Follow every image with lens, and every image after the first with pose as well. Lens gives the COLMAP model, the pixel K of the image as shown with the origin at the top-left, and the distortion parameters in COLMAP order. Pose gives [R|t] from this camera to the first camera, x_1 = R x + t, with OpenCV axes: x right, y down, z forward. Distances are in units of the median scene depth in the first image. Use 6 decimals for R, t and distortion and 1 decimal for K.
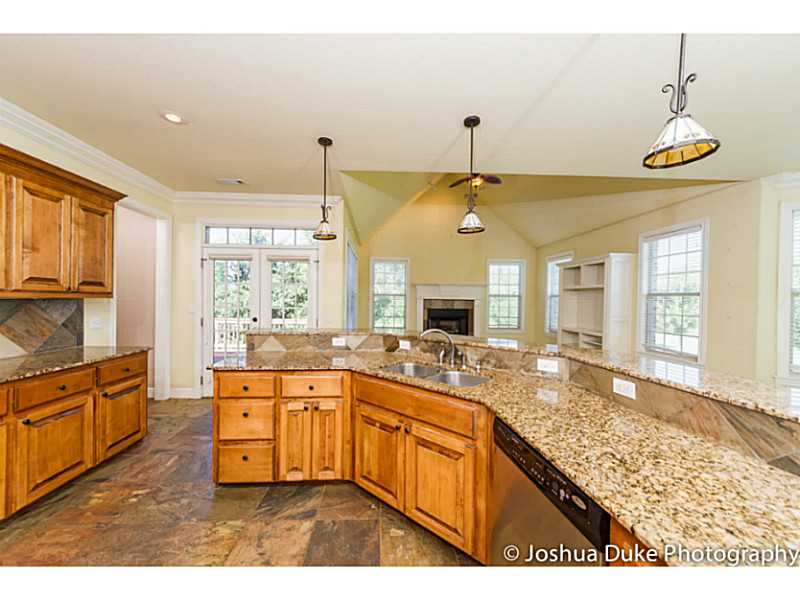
lens RADIAL K [[294.0, 0, 396.7], [0, 294.0, 300.8], [0, 0, 1]] dist [0.001961, 0.000186]
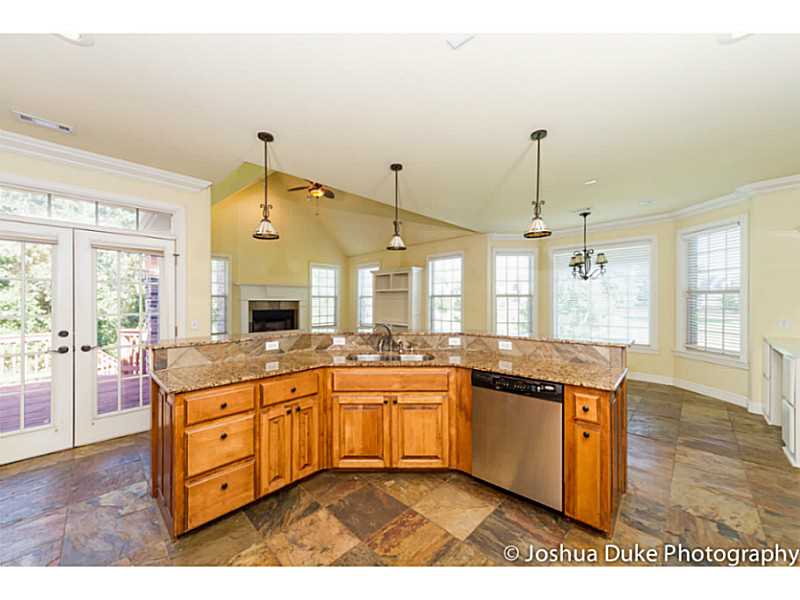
lens RADIAL K [[294.0, 0, 382.4], [0, 294.0, 300.9], [0, 0, 1]] dist [0.001961, 0.000186]
pose [[0.759394, -0.011772, 0.650525, -0.615369], [0.012878, 0.999912, 0.003062, -0.006803], [-0.650504, 0.006052, 0.759479, 0.032313]]
